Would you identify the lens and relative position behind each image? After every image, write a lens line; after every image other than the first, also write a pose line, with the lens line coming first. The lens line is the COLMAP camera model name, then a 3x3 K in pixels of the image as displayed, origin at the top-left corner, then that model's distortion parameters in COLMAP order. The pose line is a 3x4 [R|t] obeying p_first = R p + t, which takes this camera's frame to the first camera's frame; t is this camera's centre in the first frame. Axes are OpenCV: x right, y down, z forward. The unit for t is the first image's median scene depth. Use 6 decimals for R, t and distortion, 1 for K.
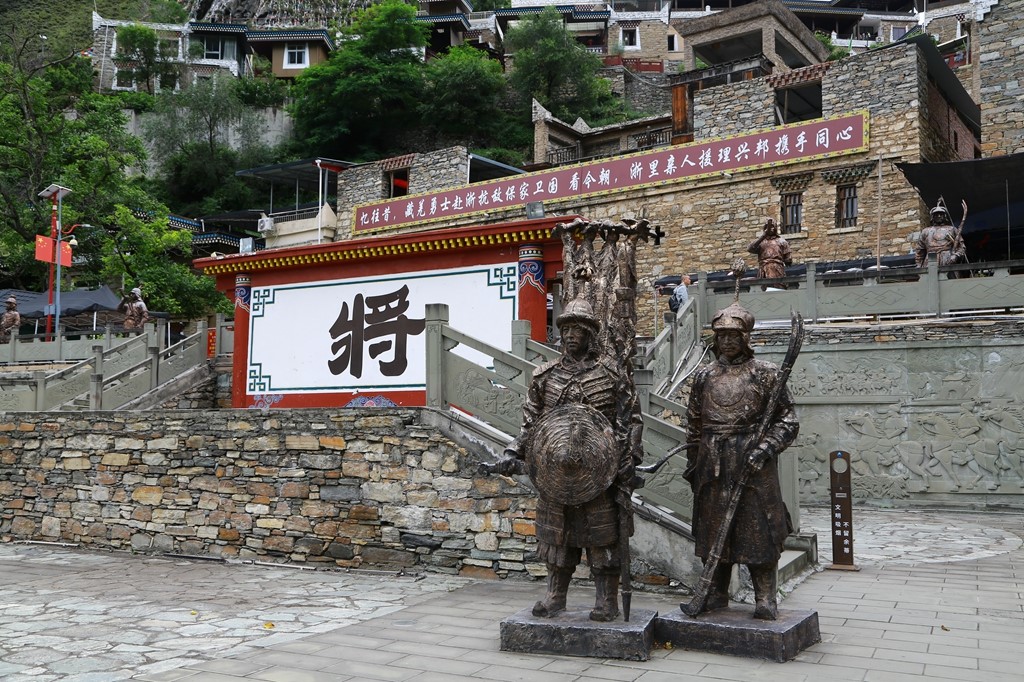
lens RADIAL K [[943.0, 0, 510.6], [0, 943.0, 345.1], [0, 0, 1]] dist [0.018693, 0.000000]
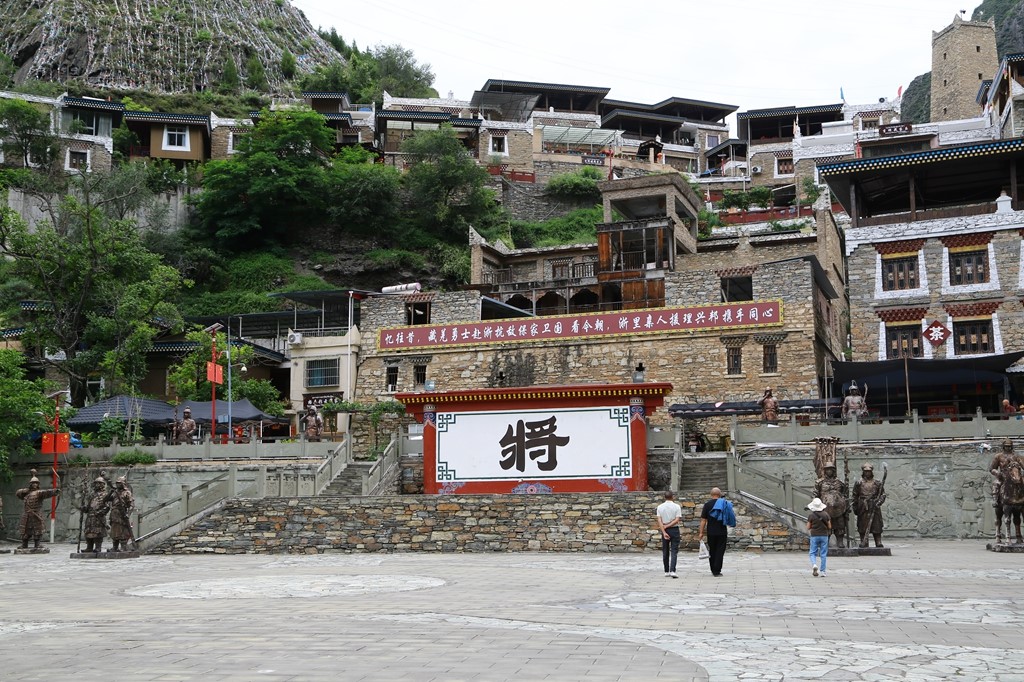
lens RADIAL K [[1124.6, 0, 507.6], [0, 1124.6, 350.1], [0, 0, 1]] dist [0.053279, 0.000000]
pose [[0.967100, 0.023252, 0.253330, -0.499330], [-0.009801, 0.998480, -0.054233, -0.050844], [-0.254206, 0.049966, 0.965858, -0.648648]]
